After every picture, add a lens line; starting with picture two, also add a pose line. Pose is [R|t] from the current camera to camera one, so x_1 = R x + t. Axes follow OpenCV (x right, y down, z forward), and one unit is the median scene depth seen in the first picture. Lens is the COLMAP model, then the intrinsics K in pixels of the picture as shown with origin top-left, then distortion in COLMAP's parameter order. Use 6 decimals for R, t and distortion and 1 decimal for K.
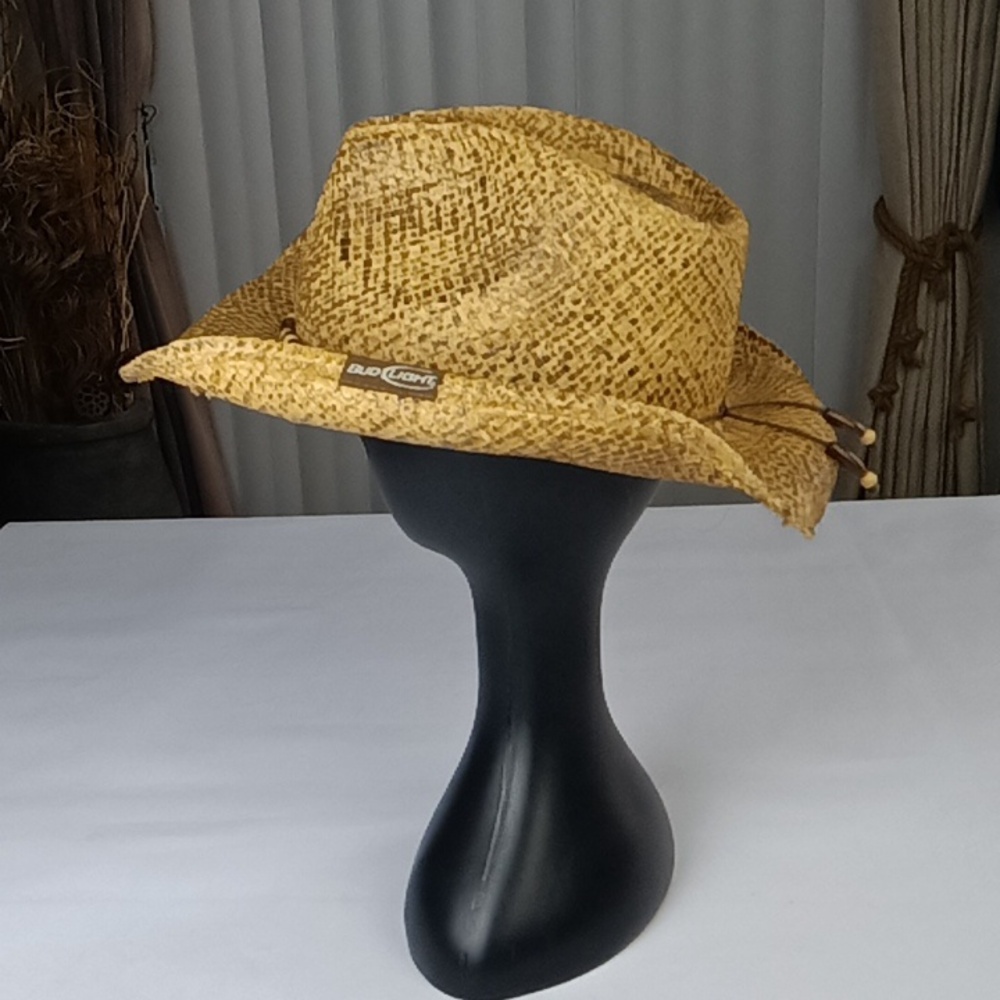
lens RADIAL K [[1703.6, 0, 500.0], [0, 1703.6, 500.0], [0, 0, 1]] dist [0.066029, 0.049881]
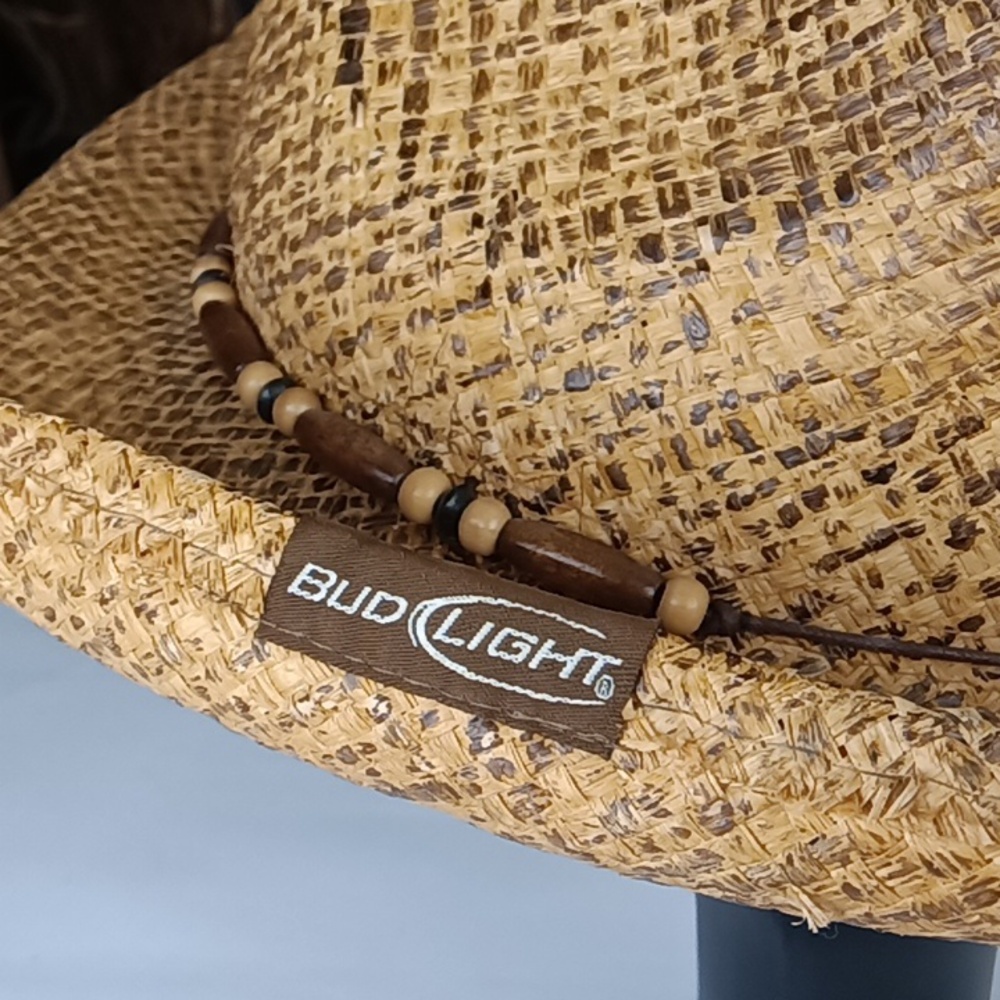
lens RADIAL K [[1726.1, 0, 500.3], [0, 1726.1, 531.2], [0, 0, 1]] dist [0.050642, 0.070078]
pose [[0.994499, 0.036649, -0.098126, -0.028016], [-0.014670, 0.976292, 0.215960, -0.133621], [0.103715, -0.213332, 0.971459, 0.689877]]
